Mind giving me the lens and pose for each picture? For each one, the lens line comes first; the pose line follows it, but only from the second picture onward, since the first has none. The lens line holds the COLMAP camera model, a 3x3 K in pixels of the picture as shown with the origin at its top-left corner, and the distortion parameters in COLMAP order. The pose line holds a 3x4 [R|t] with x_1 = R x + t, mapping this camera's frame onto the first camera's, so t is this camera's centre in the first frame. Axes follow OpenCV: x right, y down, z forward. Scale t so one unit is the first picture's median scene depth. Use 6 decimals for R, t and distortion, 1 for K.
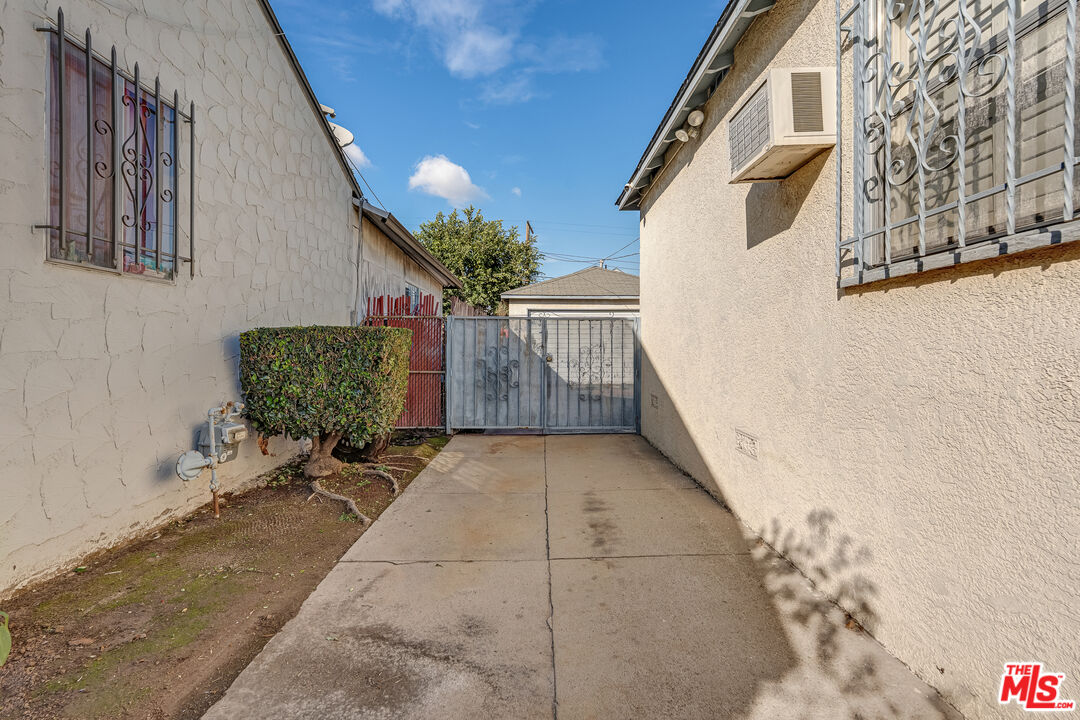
lens RADIAL K [[496.2, 0, 540.0], [0, 496.2, 360.0], [0, 0, 1]] dist [-0.012625, -0.000057]
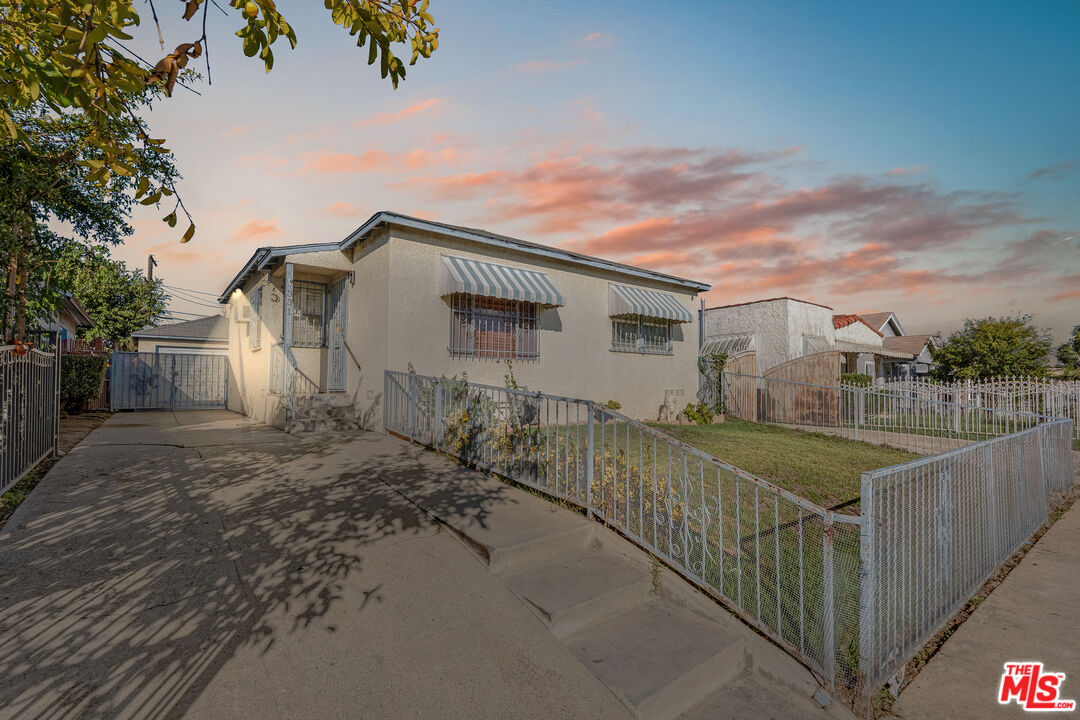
lens RADIAL K [[496.2, 0, 540.0], [0, 496.2, 360.0], [0, 0, 1]] dist [-0.012625, -0.000057]
pose [[0.790726, 0.029467, 0.611461, -0.040448], [0.019997, 0.997064, -0.073910, 0.119382], [-0.611844, 0.070670, 0.787815, -1.504308]]
